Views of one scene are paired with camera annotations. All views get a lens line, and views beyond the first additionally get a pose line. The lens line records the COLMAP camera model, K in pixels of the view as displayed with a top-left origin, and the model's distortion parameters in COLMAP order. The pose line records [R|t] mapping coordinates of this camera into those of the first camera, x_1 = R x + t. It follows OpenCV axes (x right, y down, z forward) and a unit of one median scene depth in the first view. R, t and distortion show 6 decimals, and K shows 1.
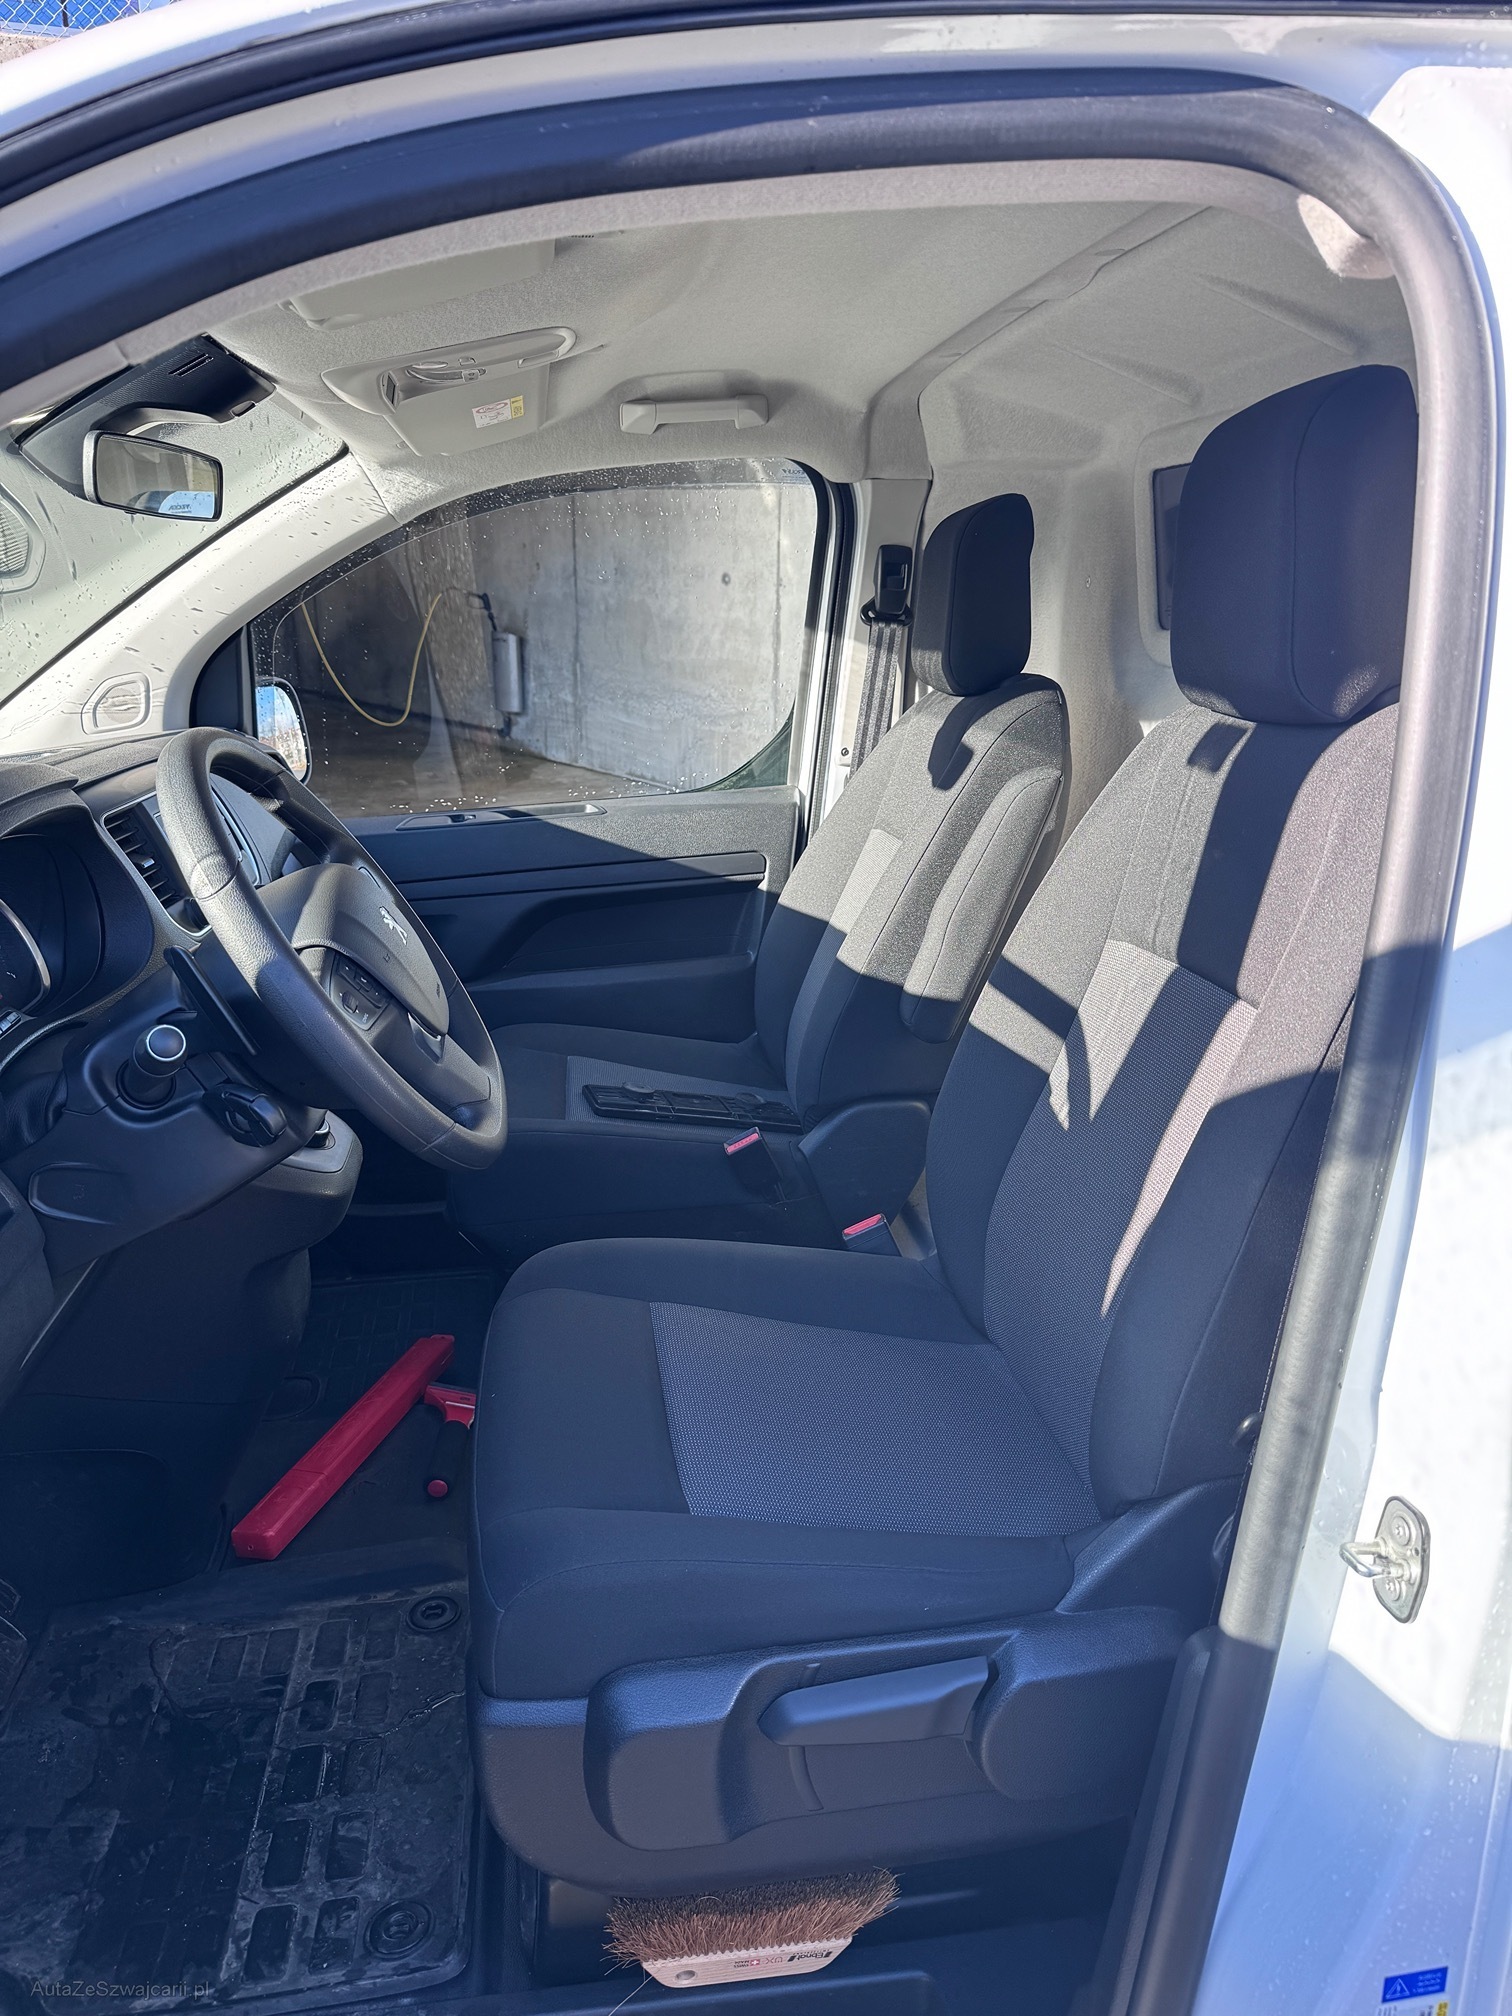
lens RADIAL K [[1424.6, 0, 768.4], [0, 1424.6, 1022.8], [0, 0, 1]] dist [0.030683, -0.036009]
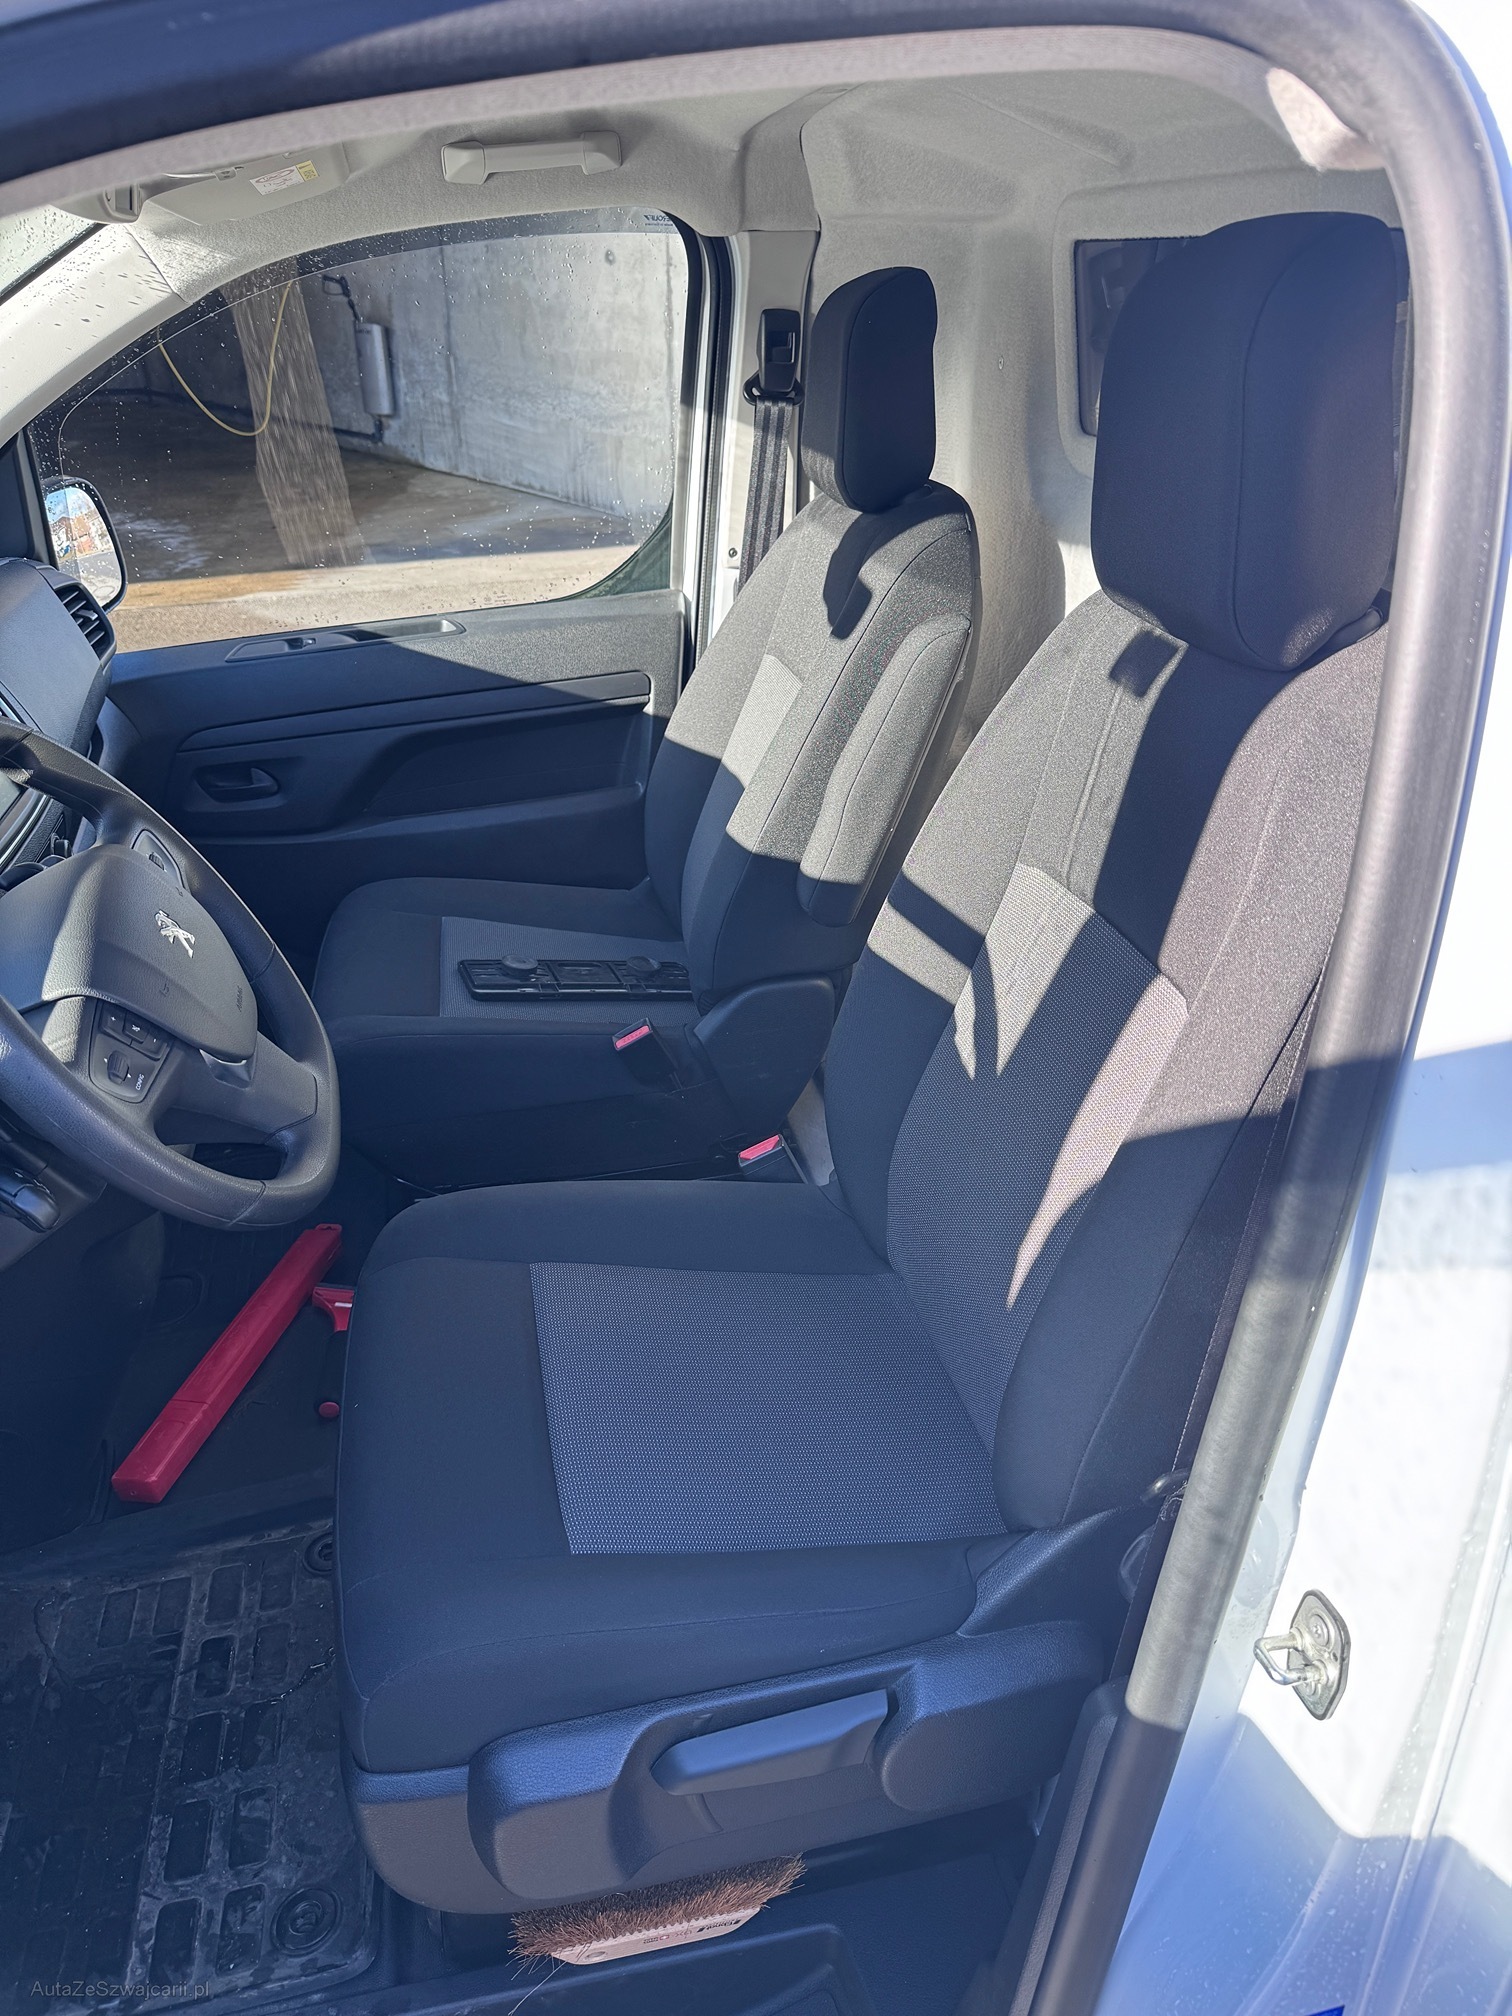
lens RADIAL K [[1424.6, 0, 764.7], [0, 1424.6, 1018.1], [0, 0, 1]] dist [0.030683, -0.036009]
pose [[0.997992, -0.042169, 0.047264, 0.036047], [0.031888, 0.979211, 0.200323, -0.155439], [-0.054729, -0.198414, 0.978589, 0.124482]]
